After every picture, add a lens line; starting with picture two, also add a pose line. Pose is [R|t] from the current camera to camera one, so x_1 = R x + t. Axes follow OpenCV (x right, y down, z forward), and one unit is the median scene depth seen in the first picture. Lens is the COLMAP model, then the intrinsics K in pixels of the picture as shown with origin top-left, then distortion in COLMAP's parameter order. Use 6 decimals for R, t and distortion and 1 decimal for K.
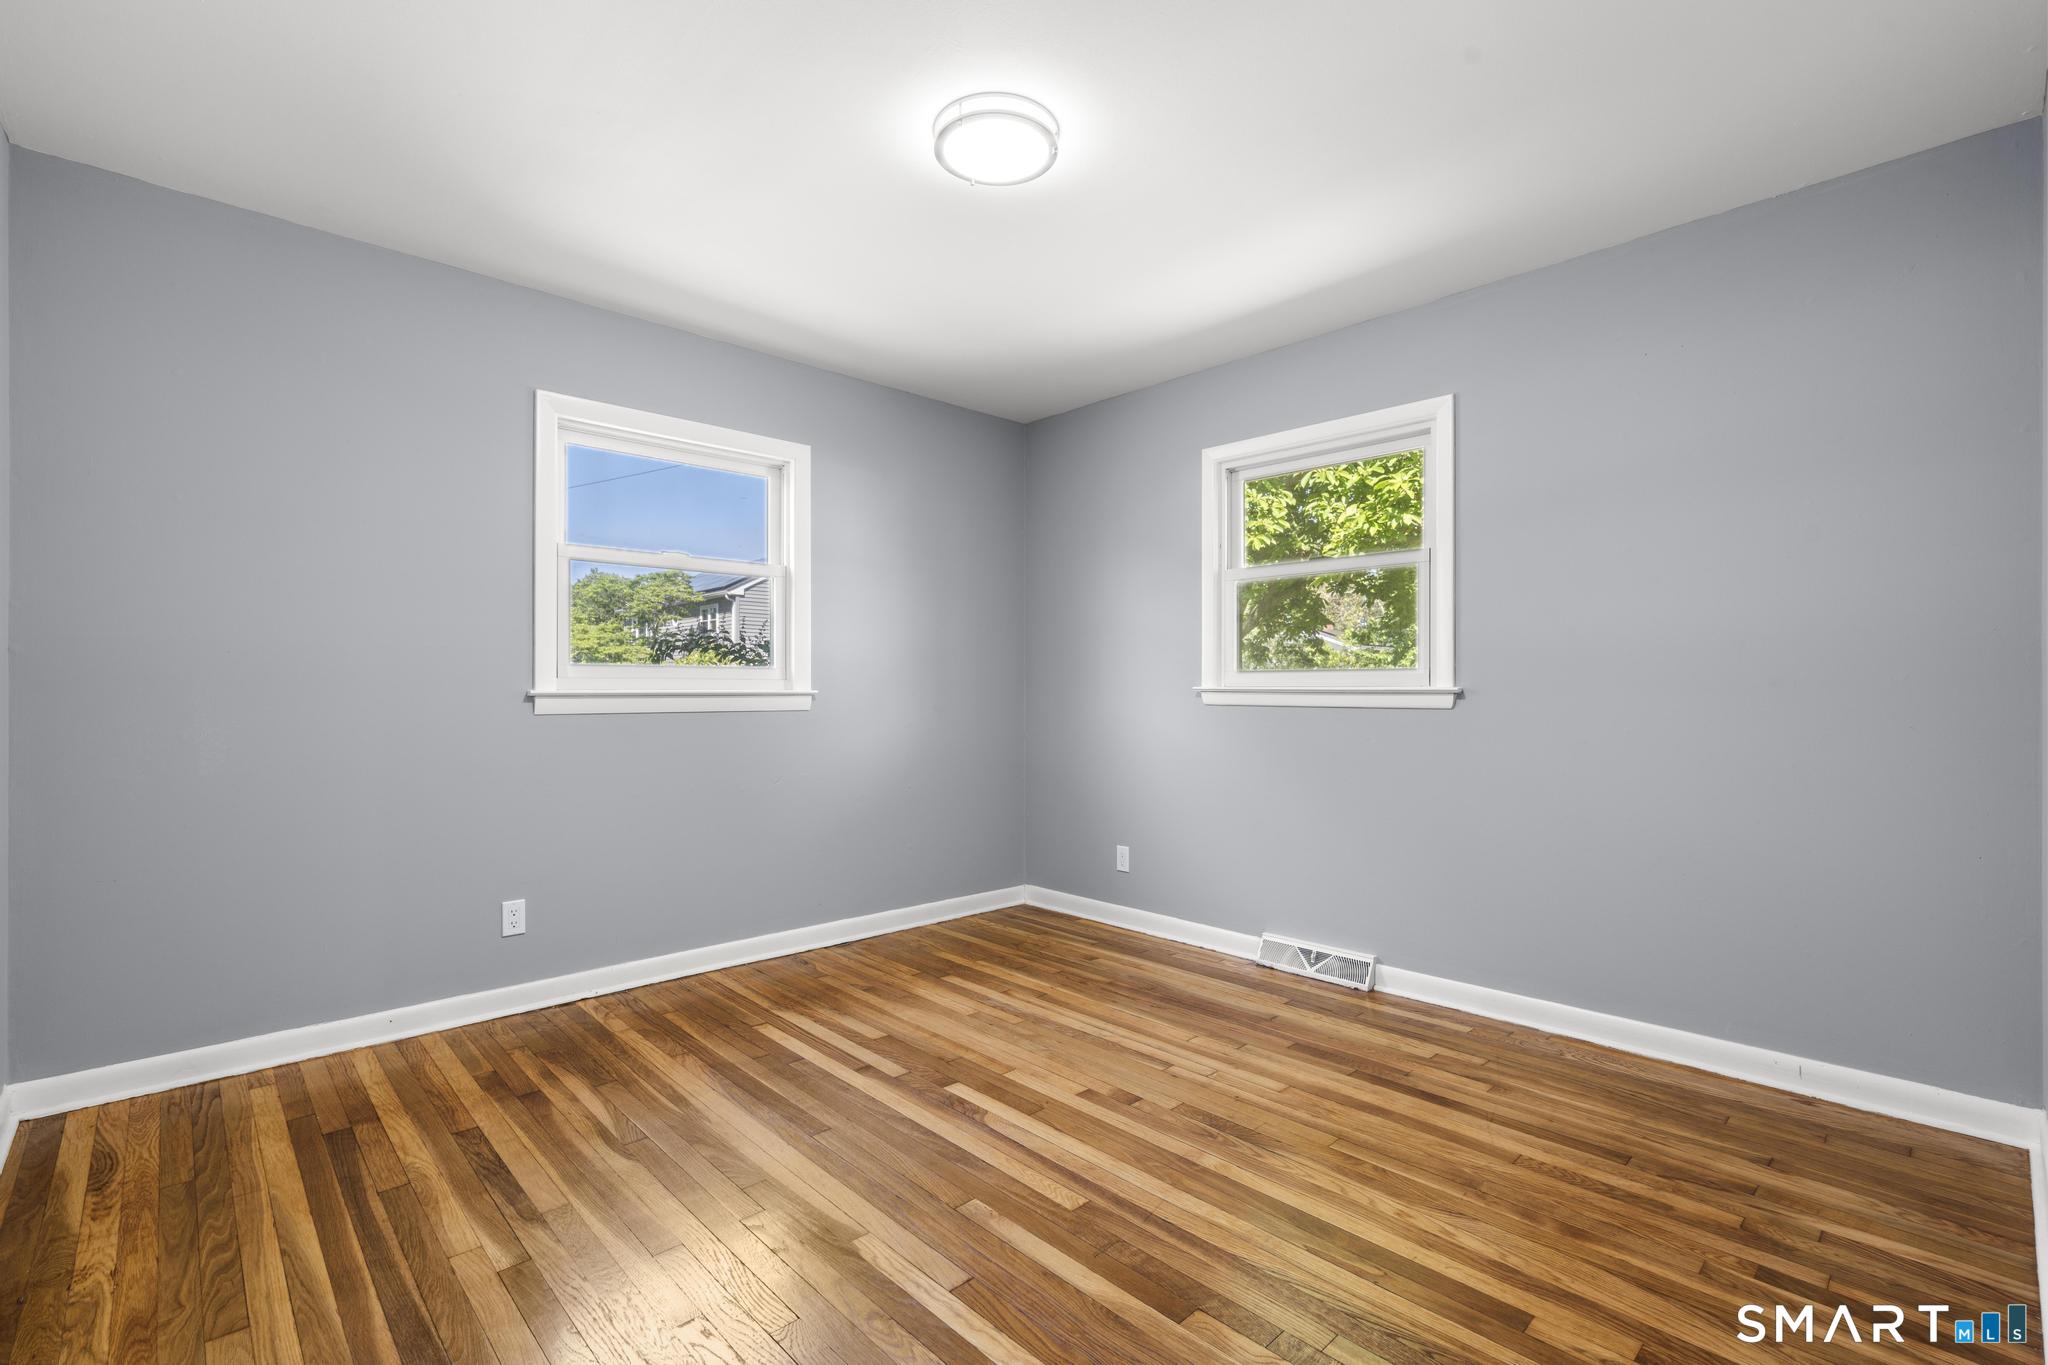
lens RADIAL K [[914.4, 0, 1024.6], [0, 914.4, 687.7], [0, 0, 1]] dist [-0.005298, 0.000860]
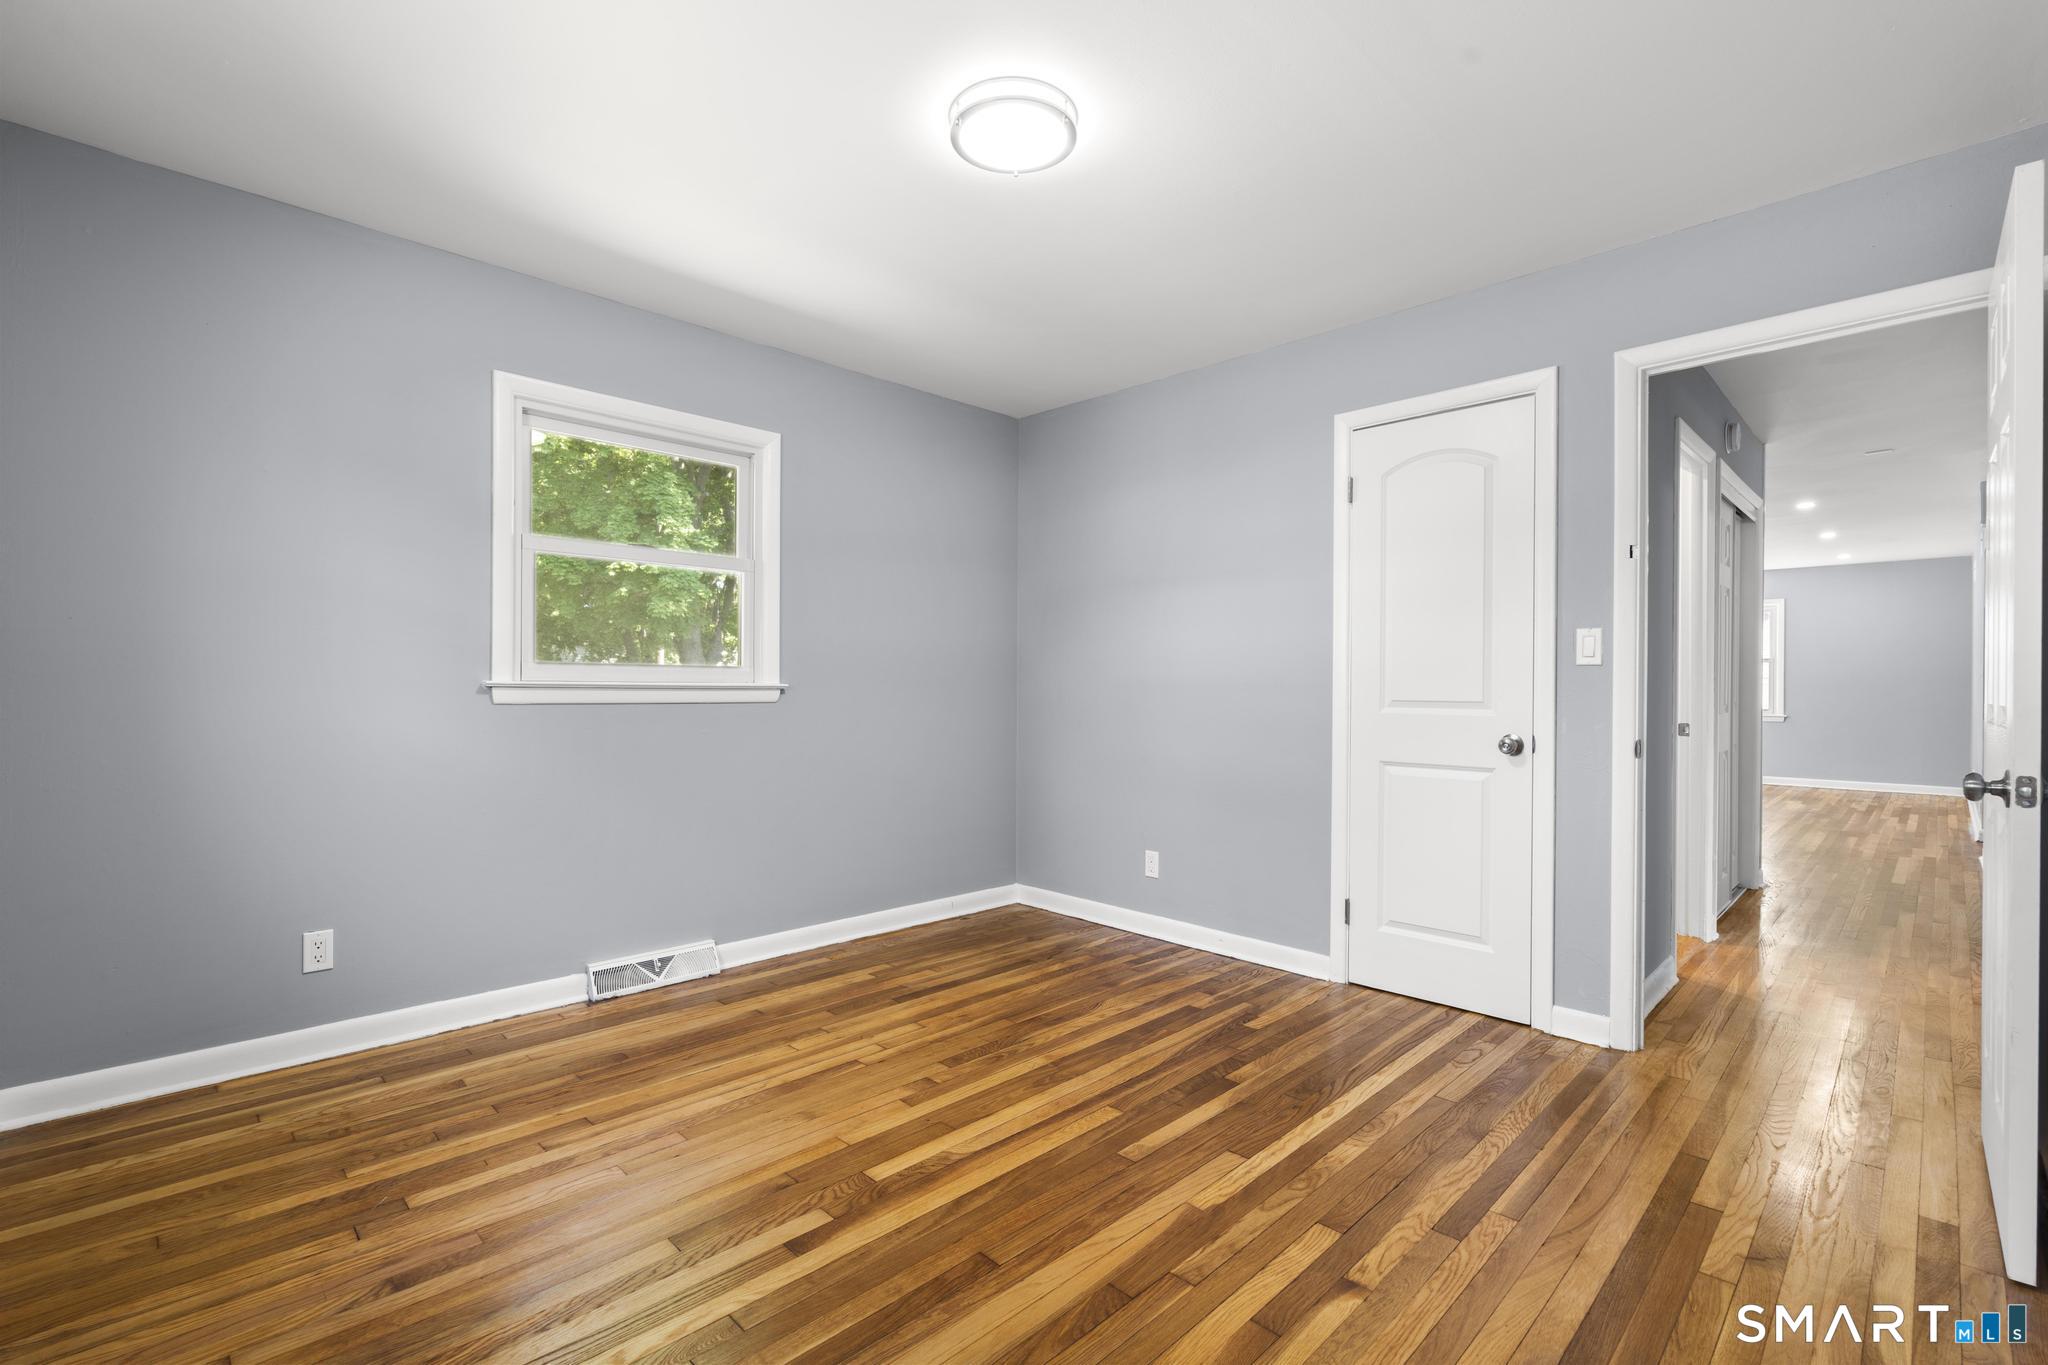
lens RADIAL K [[892.3, 0, 1041.7], [0, 892.3, 698.6], [0, 0, 1]] dist [-0.000613, 0.000199]
pose [[-0.022986, -0.011872, 0.999665, -0.811896], [-0.010048, 0.999882, 0.011643, 0.001676], [-0.999685, -0.009777, -0.023102, 0.814423]]
